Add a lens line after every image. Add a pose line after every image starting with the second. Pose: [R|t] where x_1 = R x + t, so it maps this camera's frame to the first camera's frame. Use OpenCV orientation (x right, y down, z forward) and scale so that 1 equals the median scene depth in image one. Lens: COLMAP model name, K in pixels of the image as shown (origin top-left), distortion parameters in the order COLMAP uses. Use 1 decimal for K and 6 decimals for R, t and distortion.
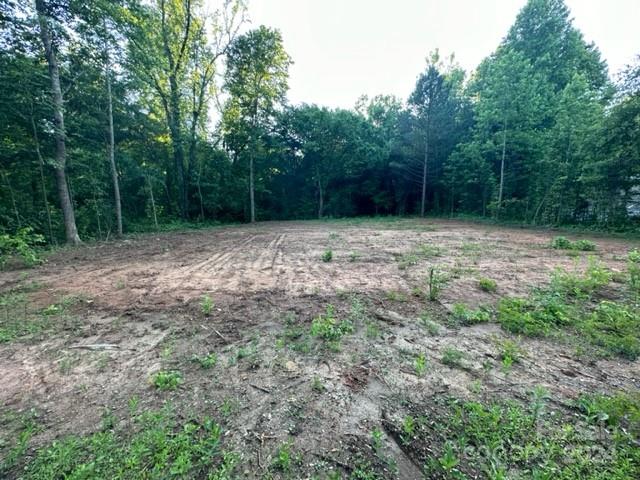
lens RADIAL K [[258.5, 0, 320.2], [0, 258.5, 239.2], [0, 0, 1]] dist [-0.002561, 0.000662]
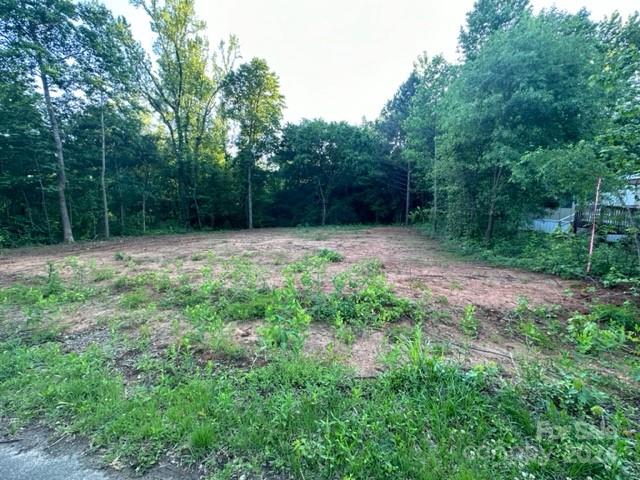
lens RADIAL K [[258.5, 0, 319.9], [0, 258.5, 237.8], [0, 0, 1]] dist [-0.002561, 0.000662]
pose [[0.964258, 0.024743, -0.263806, 0.640006], [-0.031903, 0.999229, -0.022891, -0.017511], [0.263037, 0.030489, 0.964304, -0.017491]]
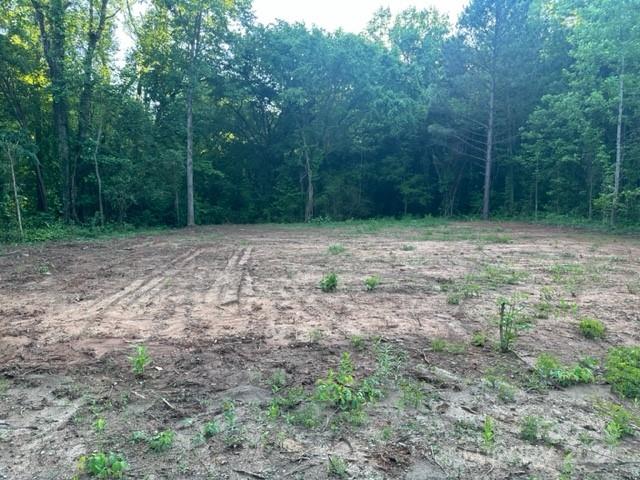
lens RADIAL K [[455.4, 0, 319.2], [0, 455.4, 239.5], [0, 0, 1]] dist [0.050944, -0.061911]
pose [[0.999569, 0.004969, 0.028943, -0.012158], [-0.003848, 0.999246, -0.038644, 0.002534], [-0.029113, 0.038516, 0.998834, -0.027931]]
